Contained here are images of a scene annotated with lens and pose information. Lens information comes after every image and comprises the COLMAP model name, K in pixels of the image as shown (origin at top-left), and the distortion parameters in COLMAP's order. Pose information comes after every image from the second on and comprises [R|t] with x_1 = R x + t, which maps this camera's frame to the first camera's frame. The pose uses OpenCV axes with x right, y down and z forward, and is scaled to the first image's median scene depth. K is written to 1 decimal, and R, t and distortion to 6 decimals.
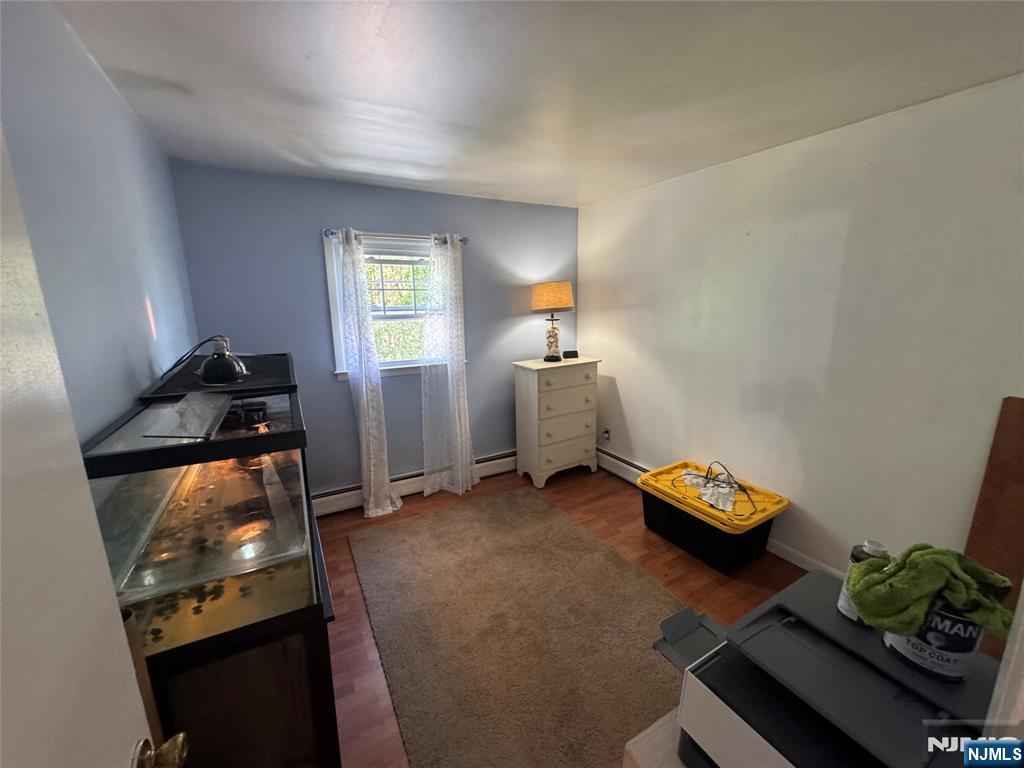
lens RADIAL K [[410.2, 0, 512.0], [0, 410.2, 384.0], [0, 0, 1]] dist [-0.002086, -0.000364]
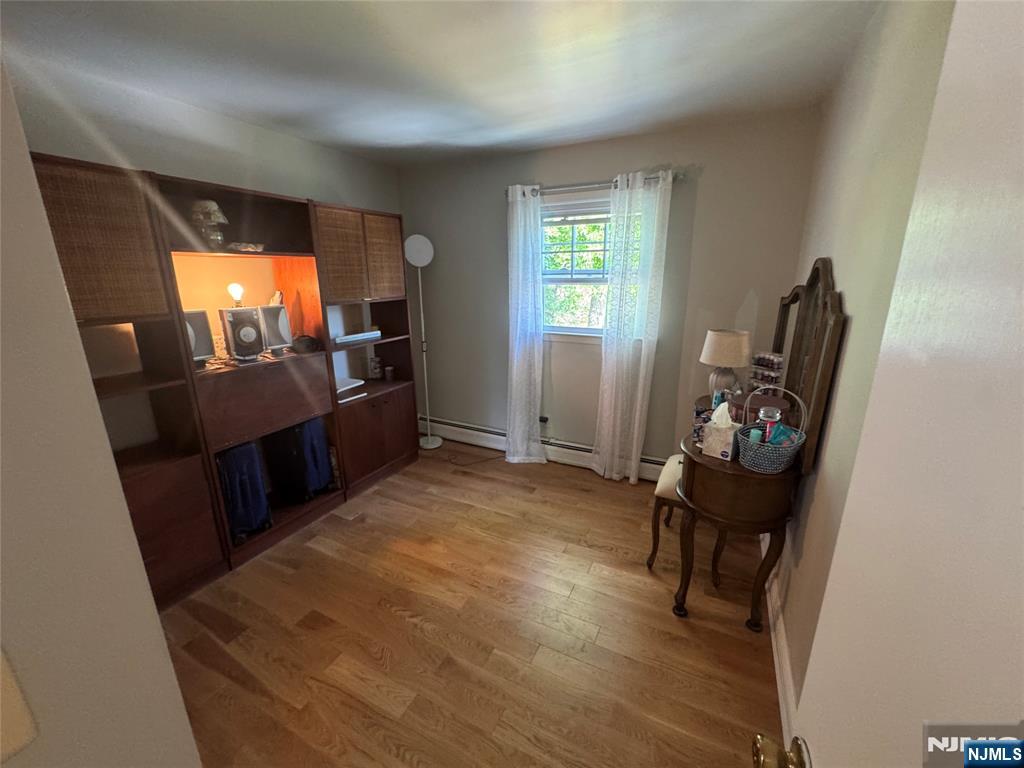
lens RADIAL K [[410.2, 0, 512.0], [0, 410.2, 384.0], [0, 0, 1]] dist [-0.002086, -0.000364]
pose [[0.558796, 0.211750, -0.801816, 0.458467], [-0.165515, 0.975877, 0.142368, -0.038406], [0.812620, 0.053158, 0.580364, 0.333018]]
